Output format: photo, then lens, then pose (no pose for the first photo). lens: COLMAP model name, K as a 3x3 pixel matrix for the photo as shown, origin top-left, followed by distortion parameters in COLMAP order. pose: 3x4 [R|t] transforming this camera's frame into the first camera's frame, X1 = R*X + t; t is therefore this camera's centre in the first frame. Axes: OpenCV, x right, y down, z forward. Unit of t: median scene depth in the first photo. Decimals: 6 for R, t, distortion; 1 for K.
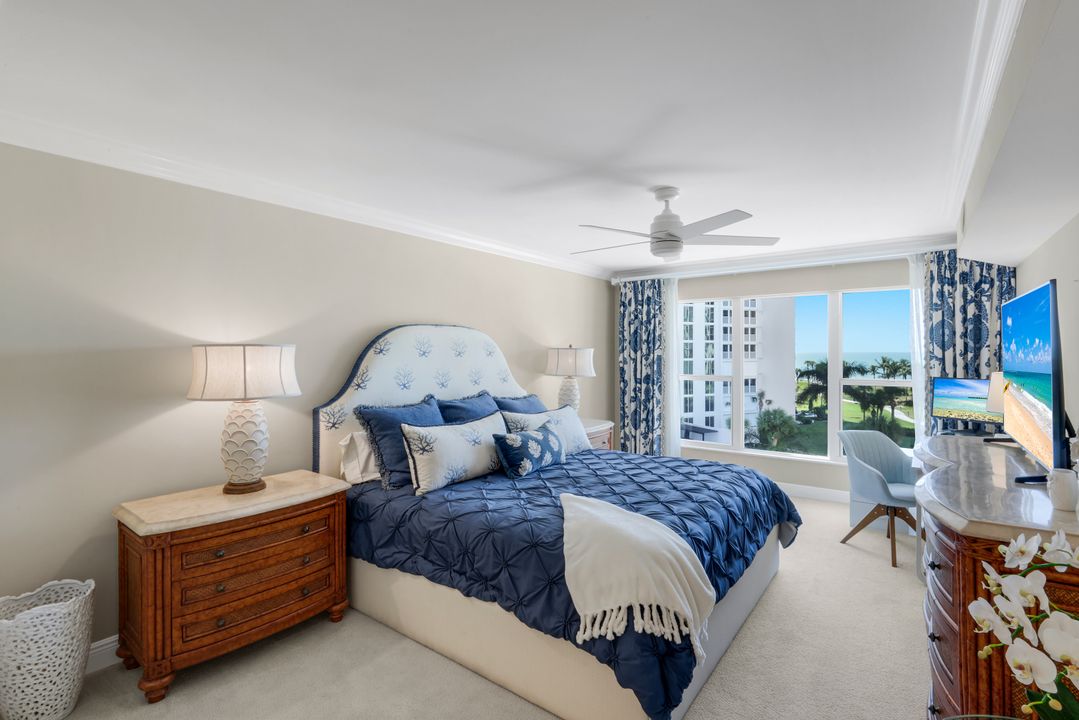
lens RADIAL K [[502.3, 0, 532.8], [0, 502.3, 357.4], [0, 0, 1]] dist [0.000335, 0.000615]
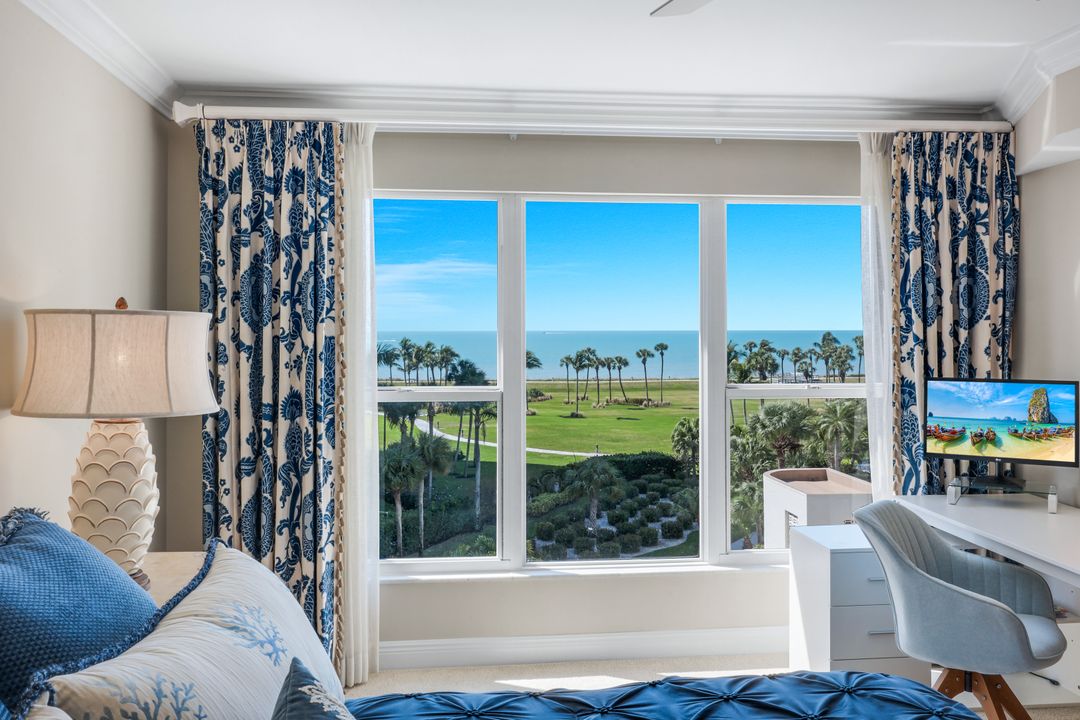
lens RADIAL K [[939.3, 0, 534.4], [0, 939.3, 325.3], [0, 0, 1]] dist [0.002450, 0.000798]
pose [[0.726343, 0.004711, 0.687317, -0.100317], [0.006291, 0.999889, -0.013502, -0.002310], [-0.687304, 0.014131, 0.726233, 0.421447]]
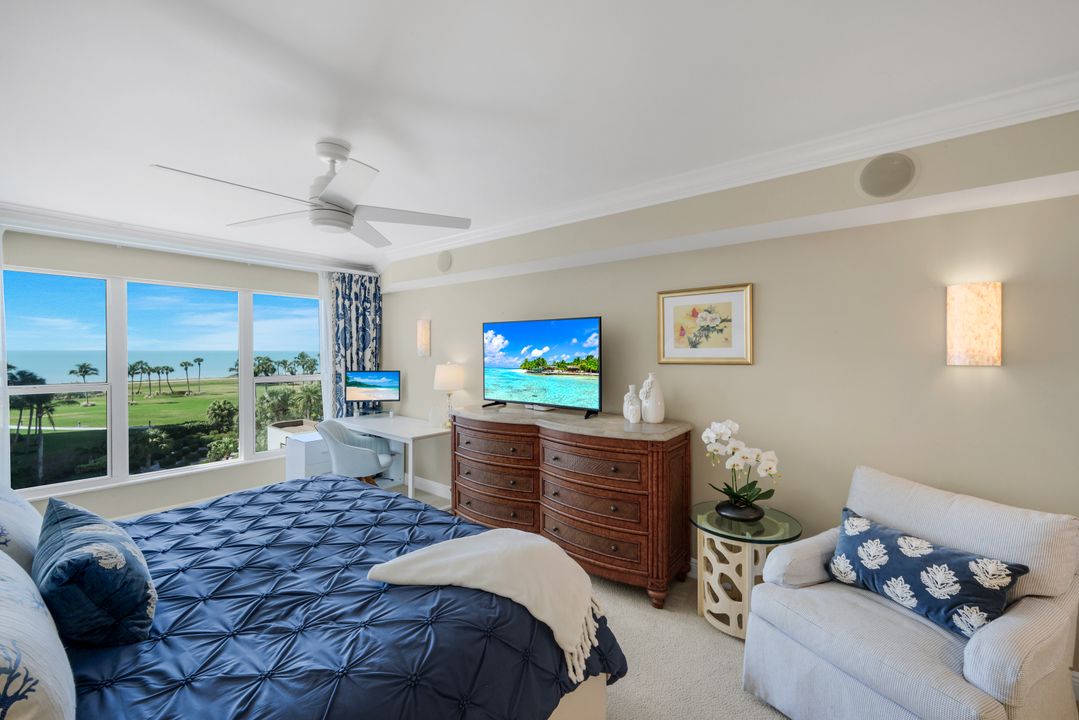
lens RADIAL K [[440.8, 0, 537.0], [0, 440.8, 357.0], [0, 0, 1]] dist [0.001849, -0.000396]
pose [[0.023958, -0.010138, 0.999662, -0.226967], [0.005379, 0.999935, 0.010012, -0.003612], [-0.999698, 0.005138, 0.024011, 0.350729]]
